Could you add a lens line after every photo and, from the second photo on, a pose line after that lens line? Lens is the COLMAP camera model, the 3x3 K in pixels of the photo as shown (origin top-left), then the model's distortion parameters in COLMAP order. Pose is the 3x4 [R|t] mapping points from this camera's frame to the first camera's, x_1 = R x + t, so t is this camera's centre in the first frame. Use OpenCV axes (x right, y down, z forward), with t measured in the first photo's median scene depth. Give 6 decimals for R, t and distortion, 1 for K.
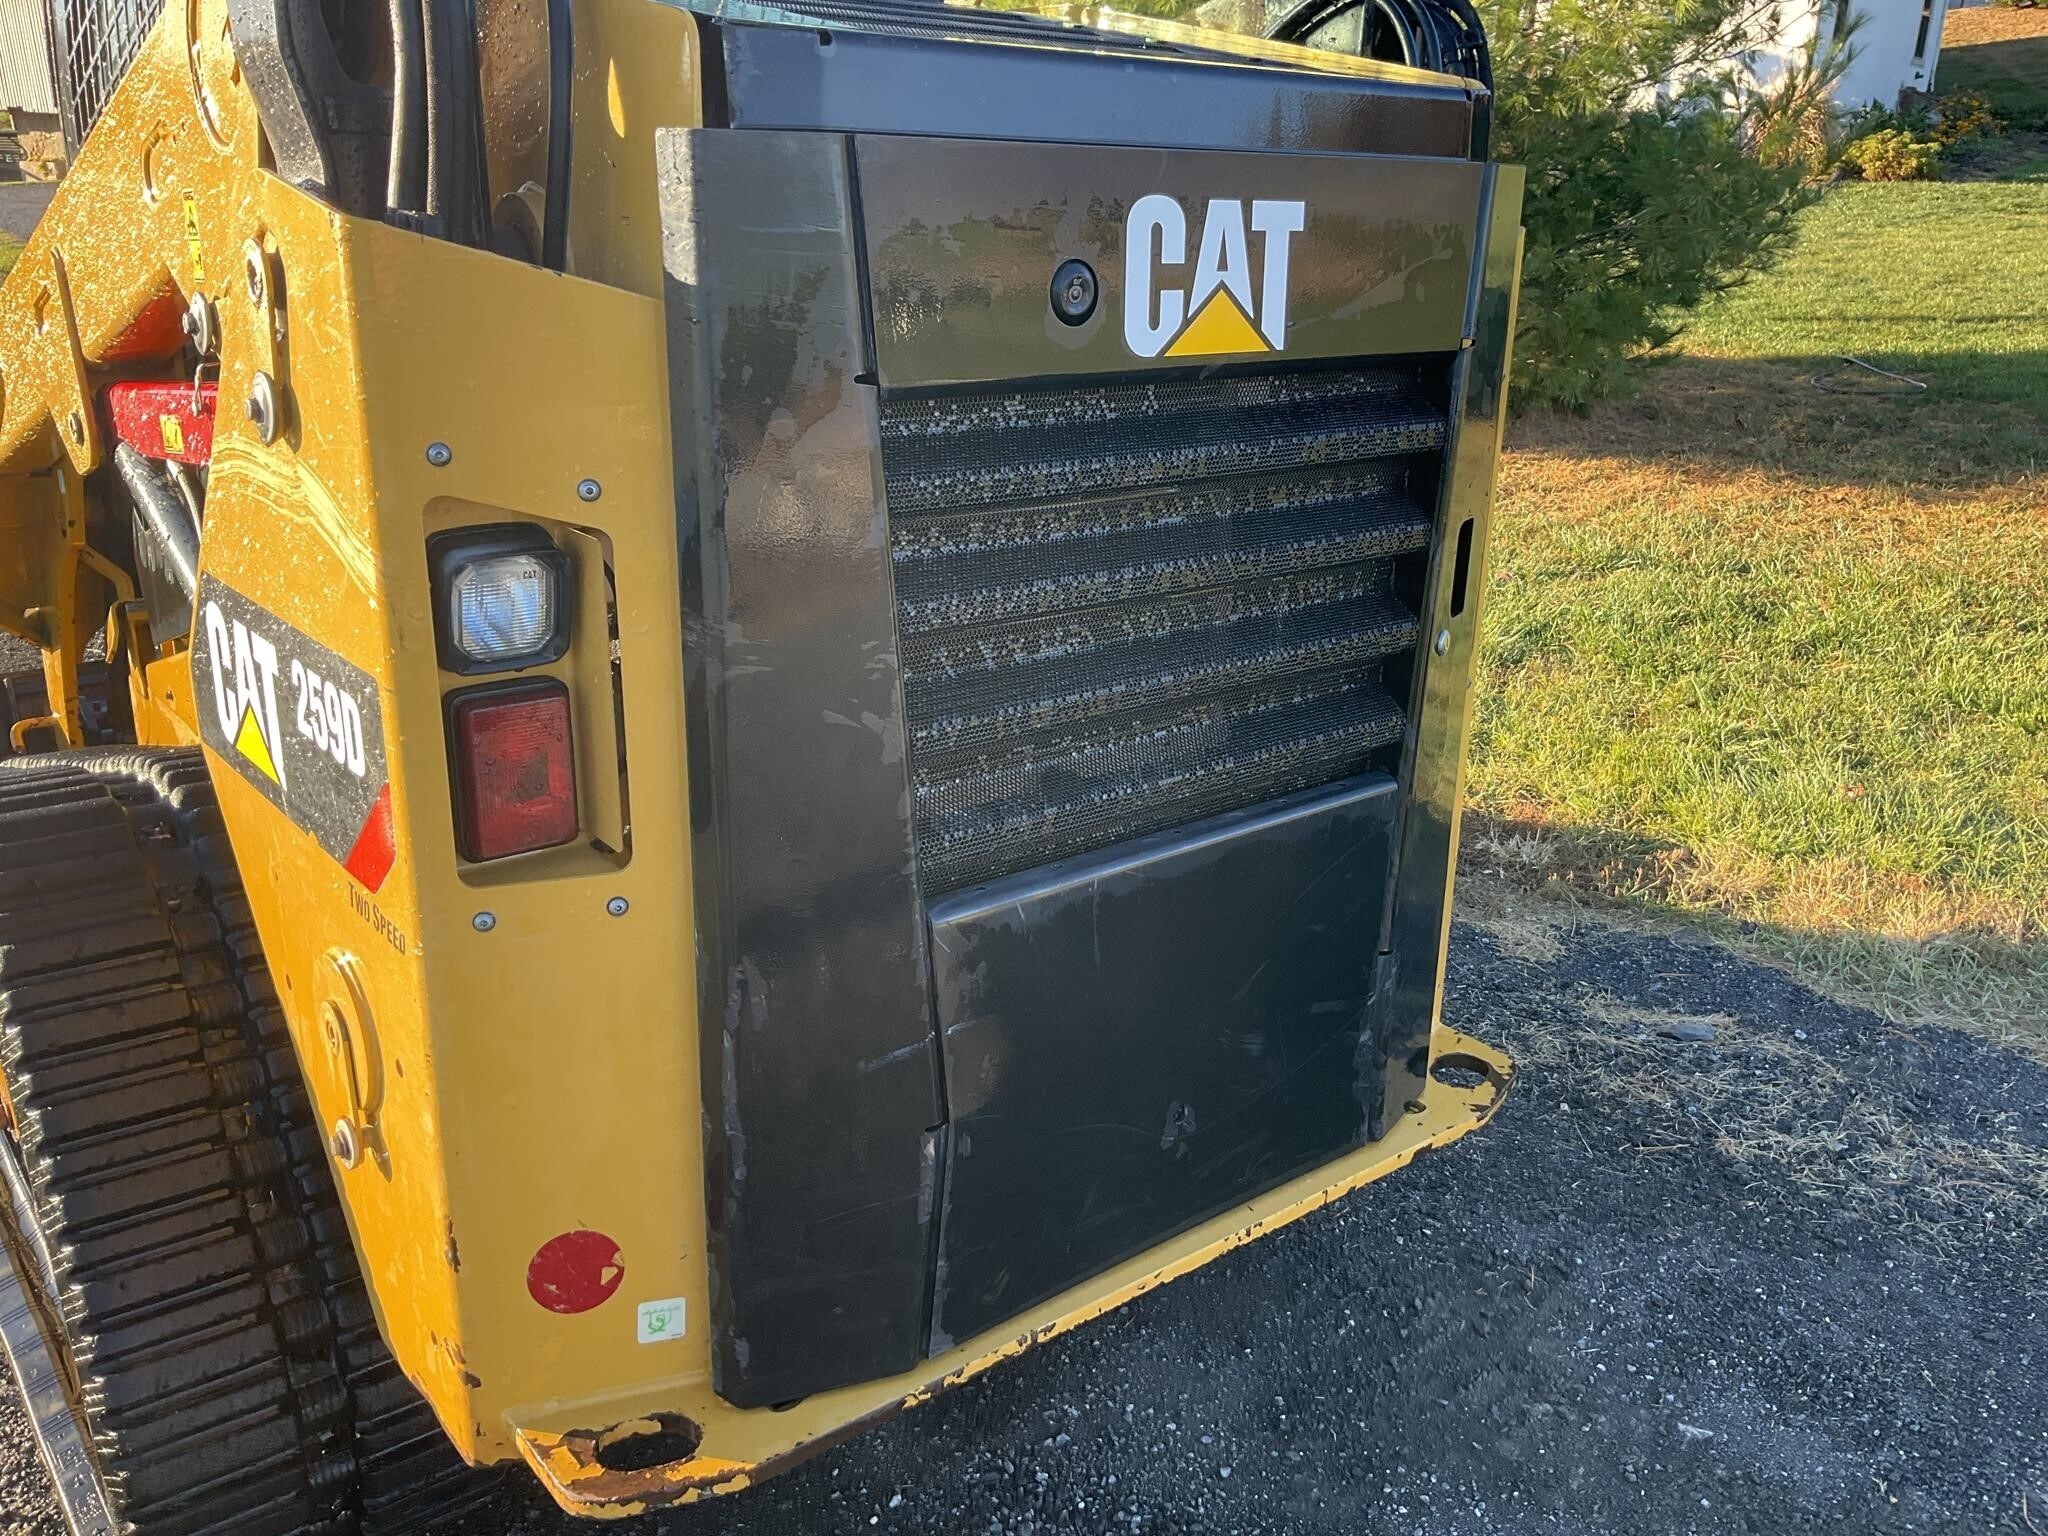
lens RADIAL K [[1675.3, 0, 1024.0], [0, 1675.3, 768.0], [0, 0, 1]] dist [0.065583, -0.097042]
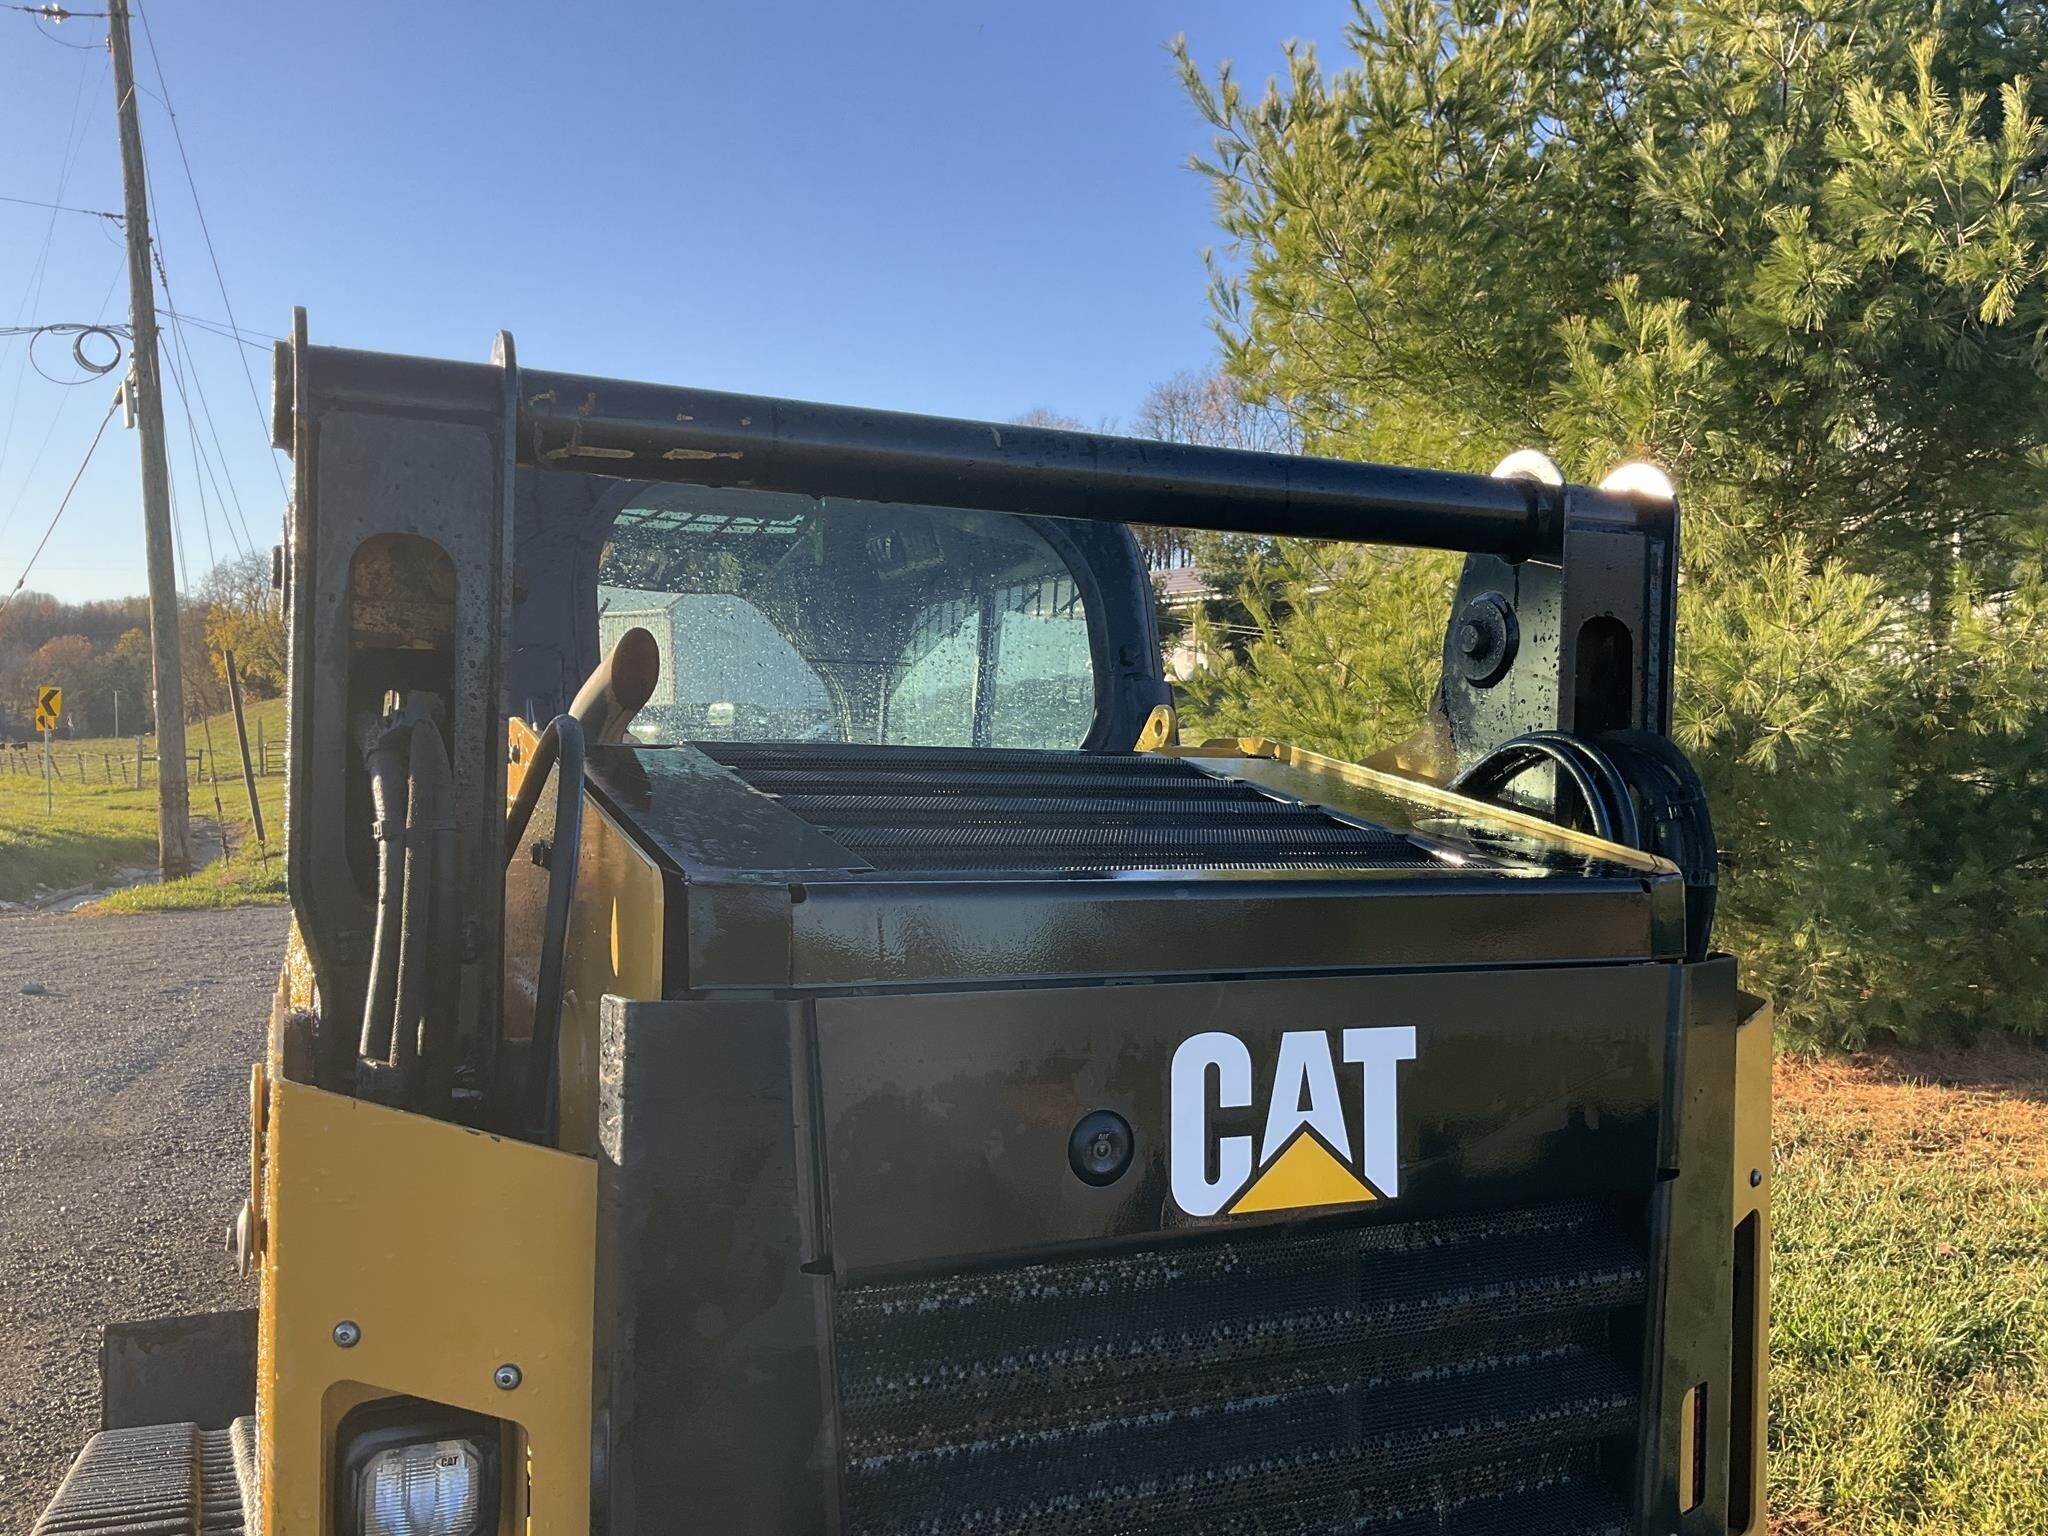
lens RADIAL K [[1675.3, 0, 1024.0], [0, 1675.3, 768.0], [0, 0, 1]] dist [0.065583, -0.097042]
pose [[0.971063, -0.003030, -0.238805, 0.179770], [-0.075698, 0.944457, -0.319799, -0.174003], [0.226510, 0.328622, 0.916897, 0.136198]]
